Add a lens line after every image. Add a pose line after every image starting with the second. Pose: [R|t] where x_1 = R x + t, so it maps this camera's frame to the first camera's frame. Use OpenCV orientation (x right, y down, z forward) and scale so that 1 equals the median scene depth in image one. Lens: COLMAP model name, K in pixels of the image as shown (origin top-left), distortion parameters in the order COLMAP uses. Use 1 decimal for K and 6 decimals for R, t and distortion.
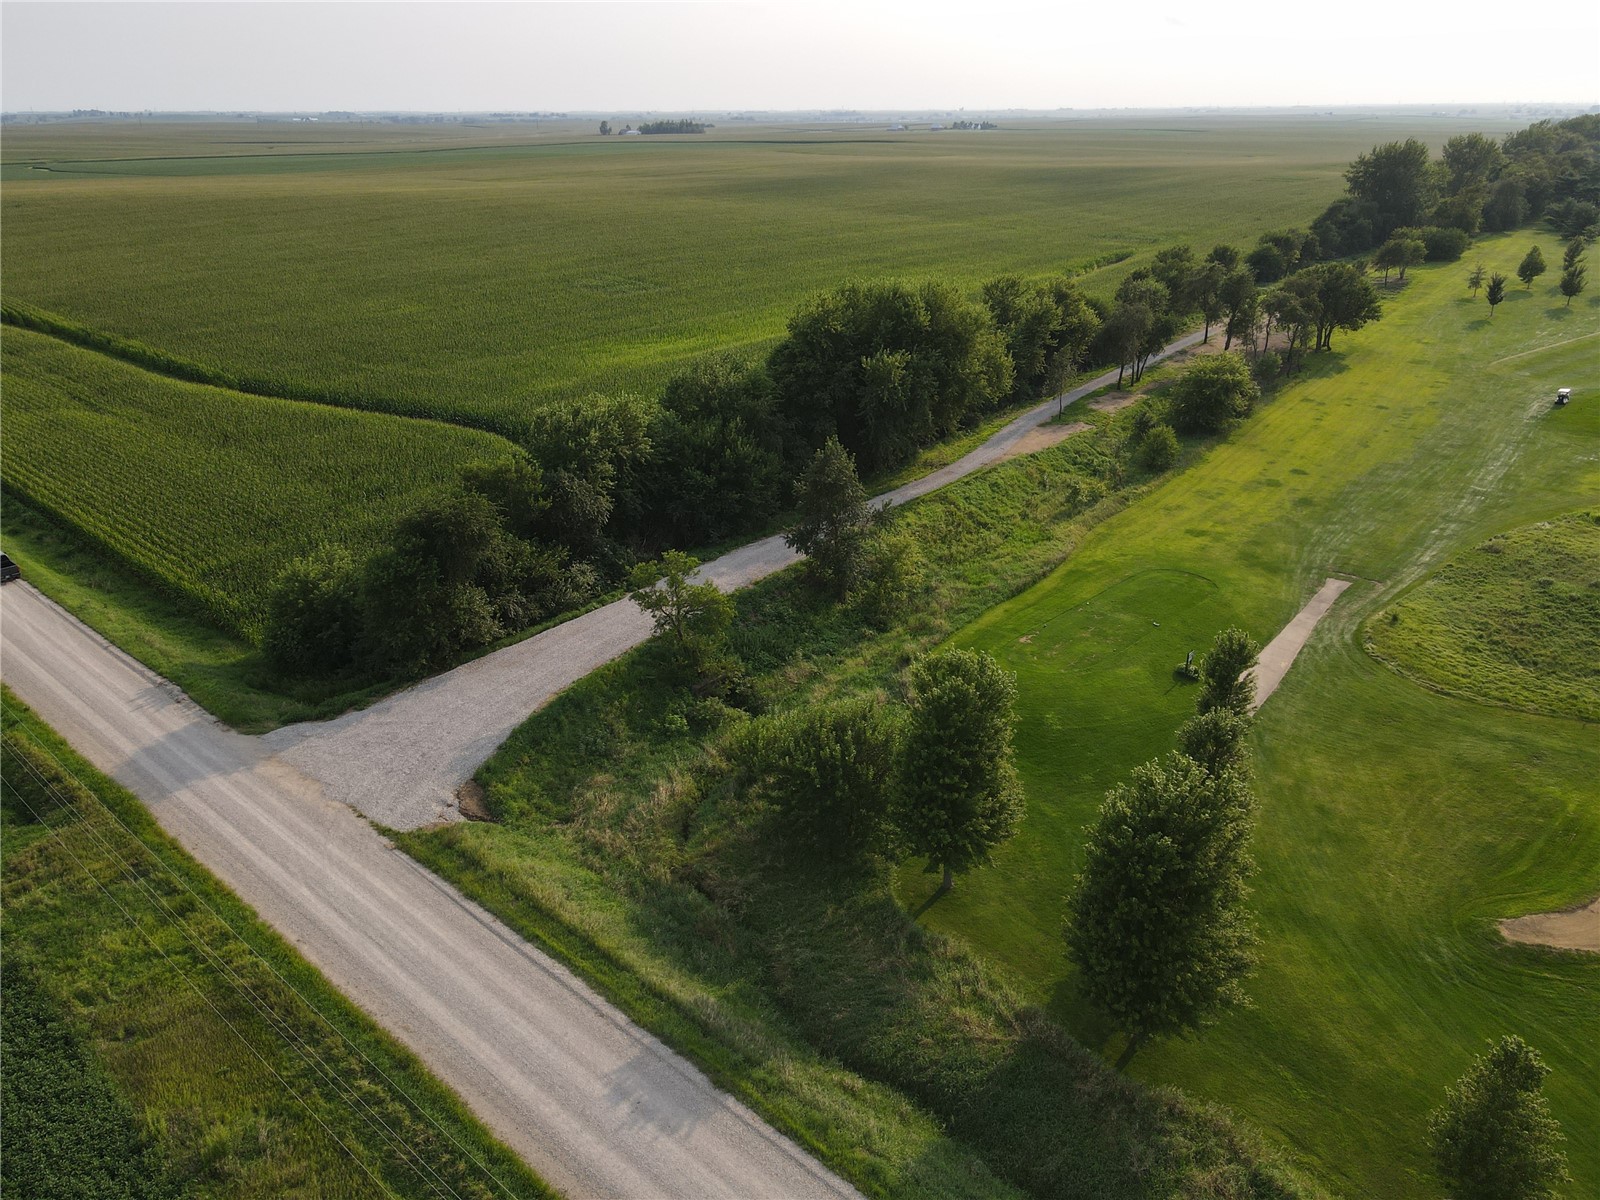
lens RADIAL K [[1170.0, 0, 804.0], [0, 1170.0, 596.4], [0, 0, 1]] dist [0.009042, 0.019232]
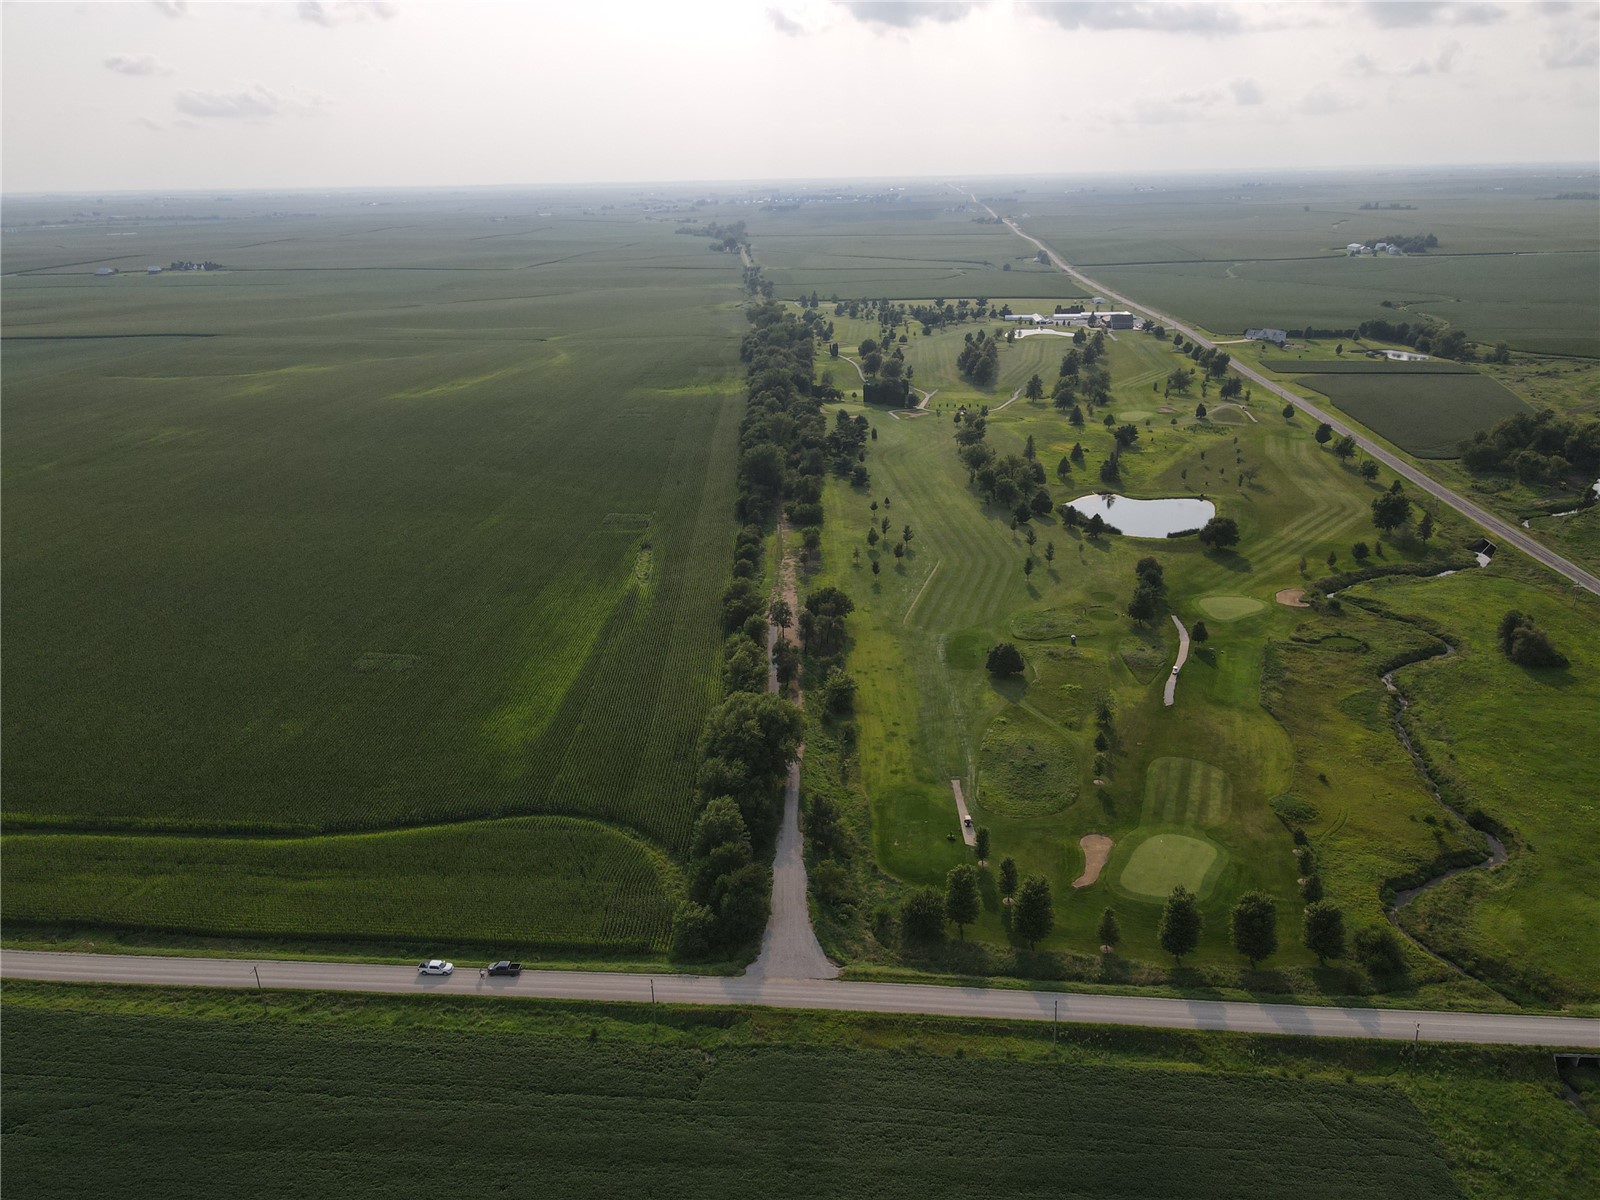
lens RADIAL K [[1170.0, 0, 796.4], [0, 1170.0, 606.8], [0, 0, 1]] dist [0.009042, 0.019232]
pose [[0.798239, -0.223313, 0.559416, -1.655048], [0.248685, 0.968069, 0.031590, -0.756956], [-0.548607, 0.113902, 0.828285, -1.431095]]
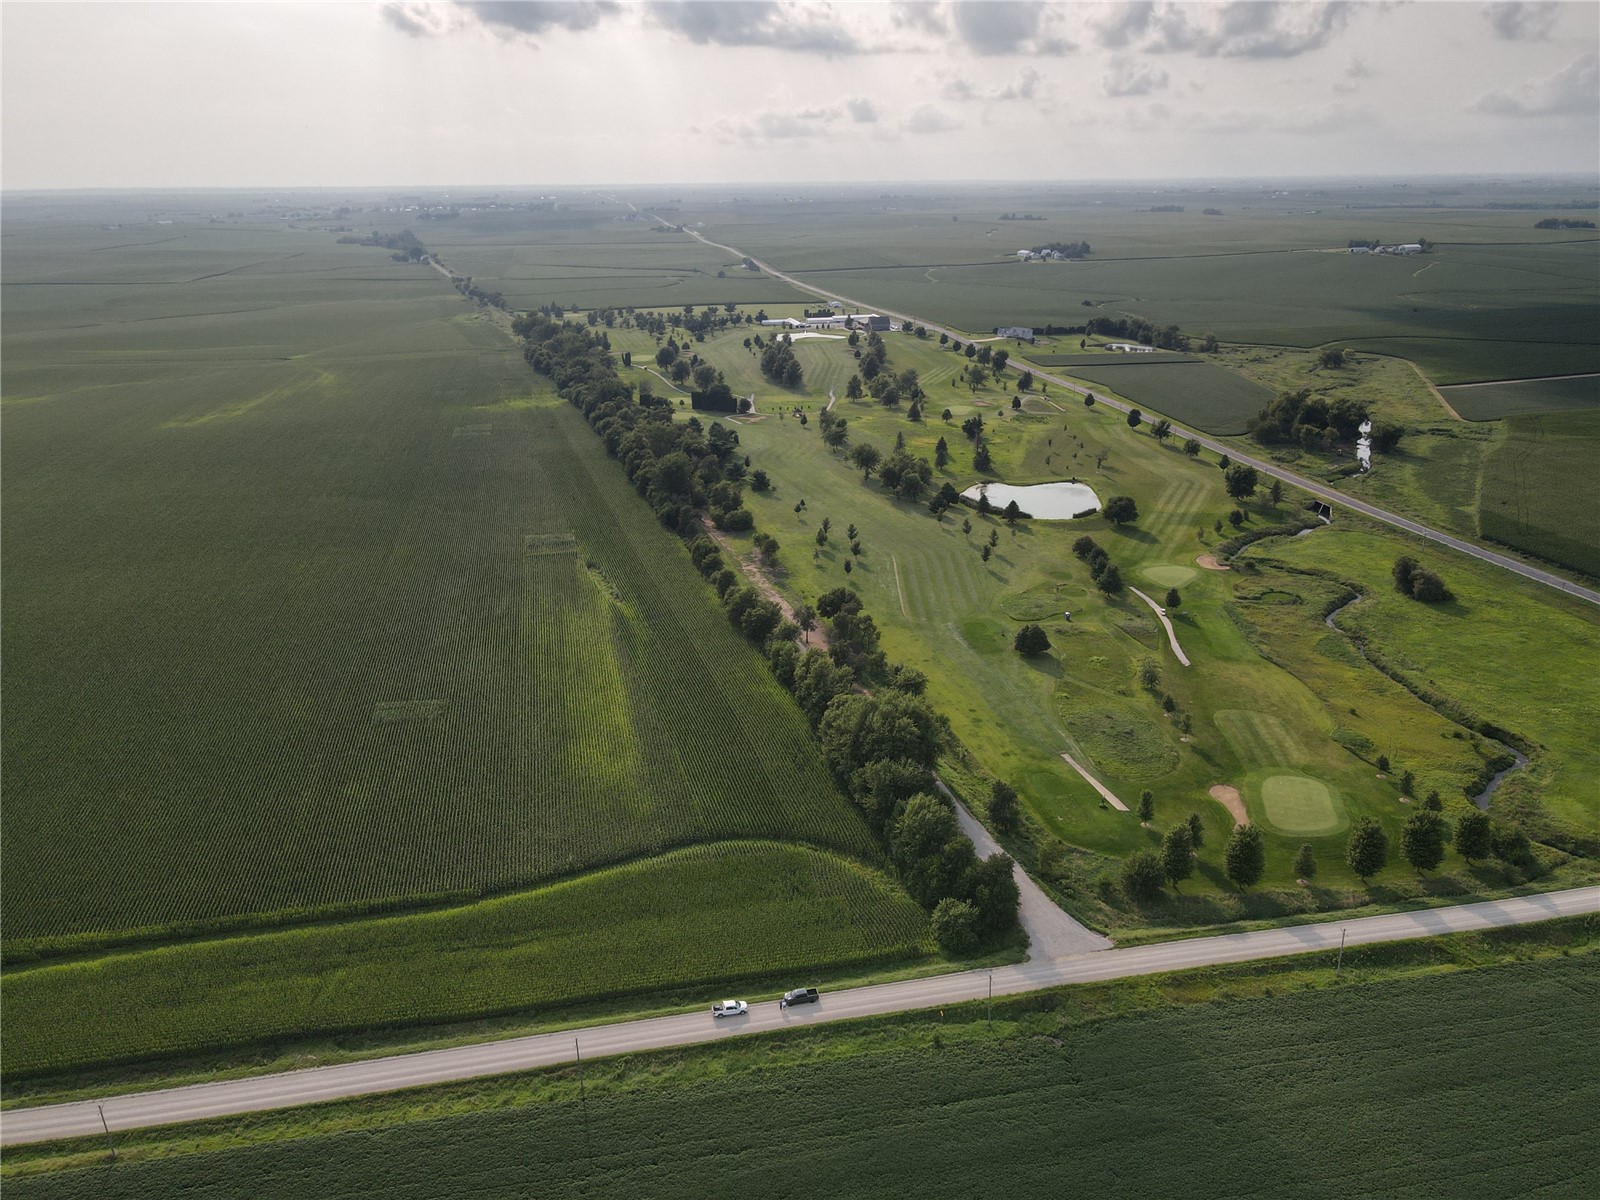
lens RADIAL K [[1170.0, 0, 795.3], [0, 1170.0, 608.6], [0, 0, 1]] dist [0.009042, 0.019232]
pose [[0.590810, -0.284778, 0.754881, -2.593400], [0.319258, 0.941786, 0.105419, -1.121160], [-0.740957, 0.178719, 0.647334, -0.560668]]
